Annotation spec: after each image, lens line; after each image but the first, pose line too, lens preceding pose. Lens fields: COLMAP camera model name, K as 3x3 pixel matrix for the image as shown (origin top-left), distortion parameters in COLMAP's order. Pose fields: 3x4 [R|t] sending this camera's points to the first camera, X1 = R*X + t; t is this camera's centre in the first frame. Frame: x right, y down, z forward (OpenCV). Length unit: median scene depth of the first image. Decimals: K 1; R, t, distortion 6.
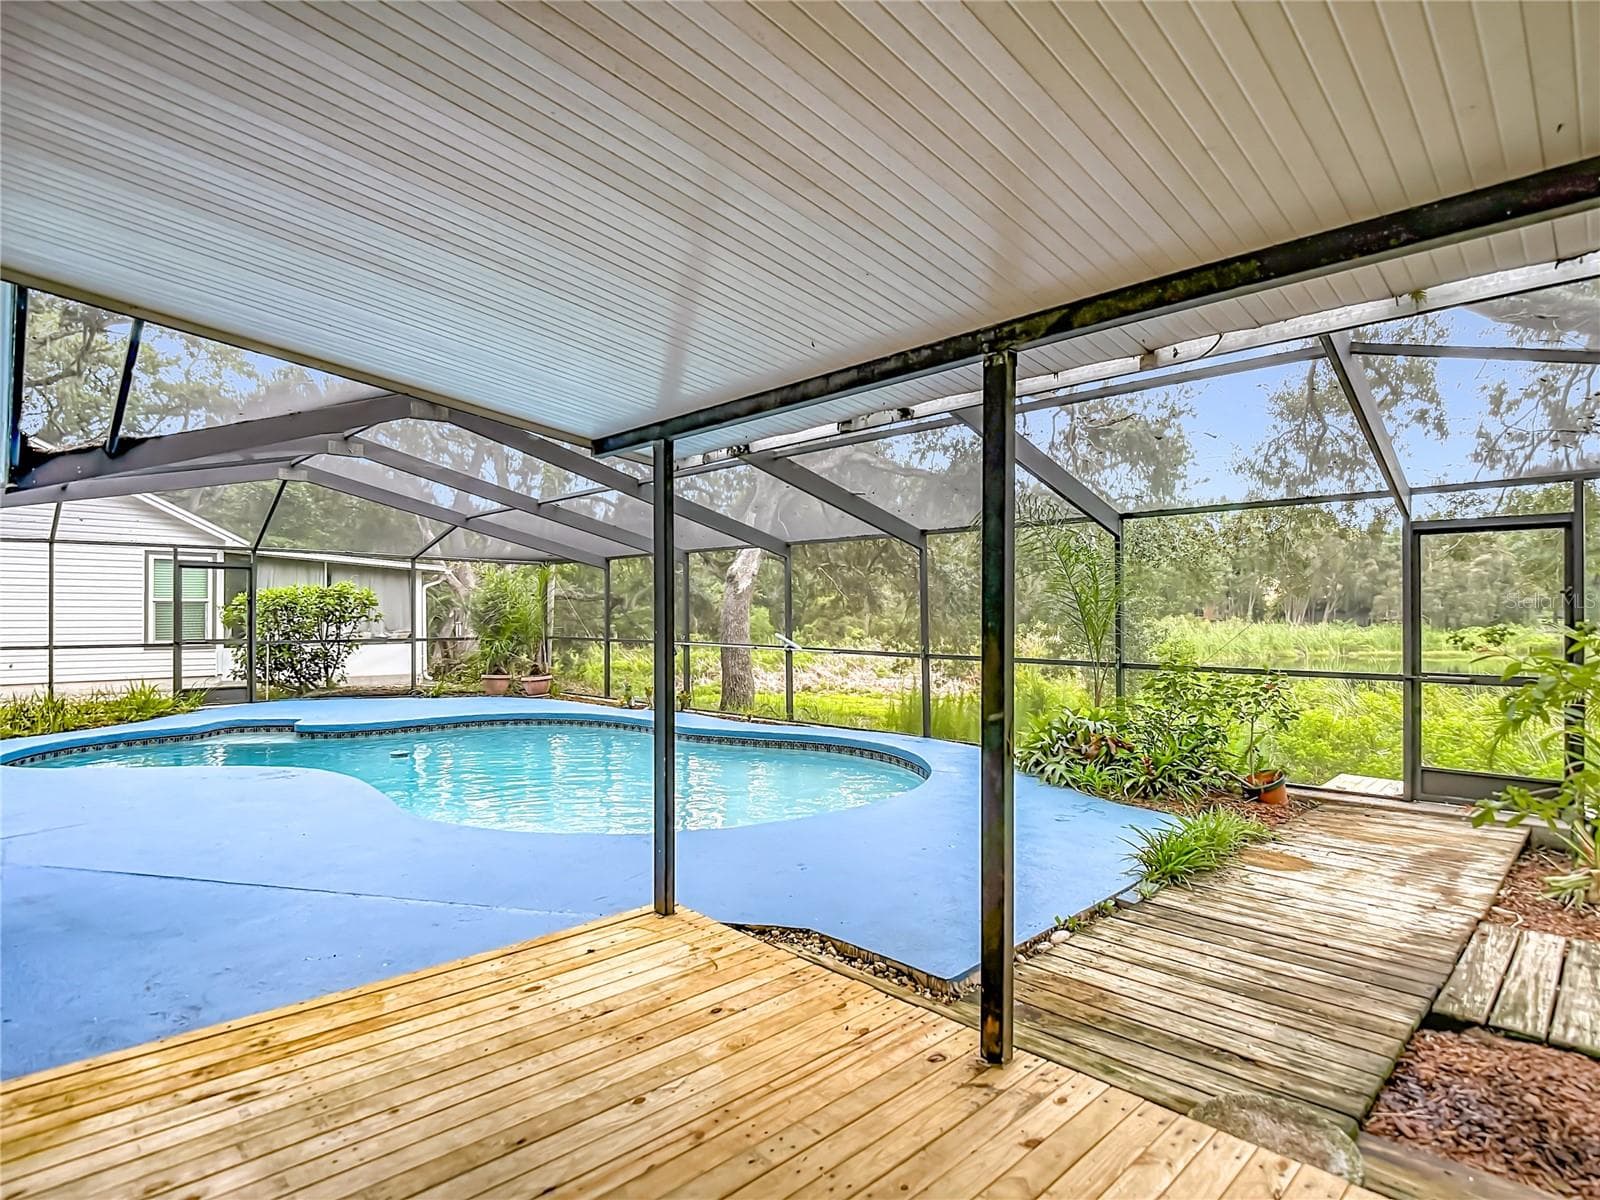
lens RADIAL K [[832.6, 0, 800.1], [0, 832.6, 605.6], [0, 0, 1]] dist [-0.015502, 0.000546]
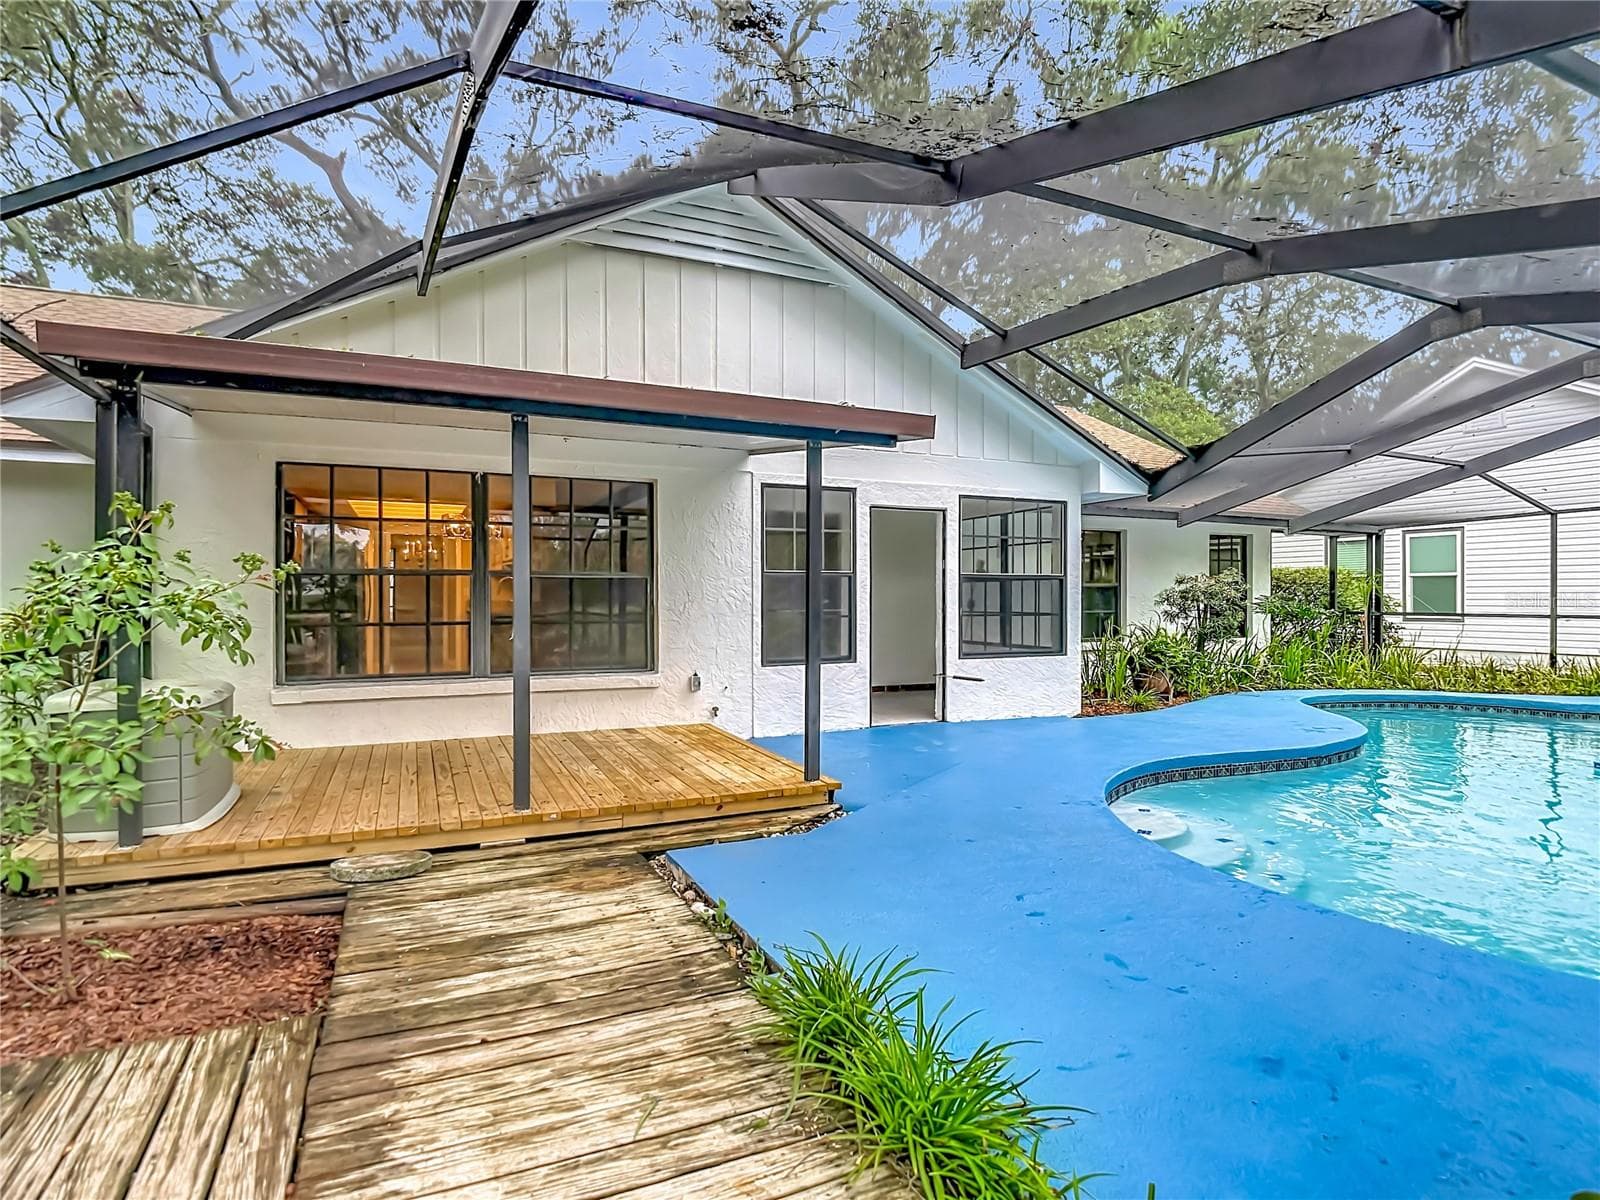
lens RADIAL K [[832.6, 0, 798.4], [0, 832.6, 599.2], [0, 0, 1]] dist [-0.015502, 0.000546]
pose [[-0.320572, 0.006070, -0.947205, 1.230229], [0.005181, 0.999976, 0.004654, 0.063958], [0.947210, -0.003415, -0.320595, 1.514330]]
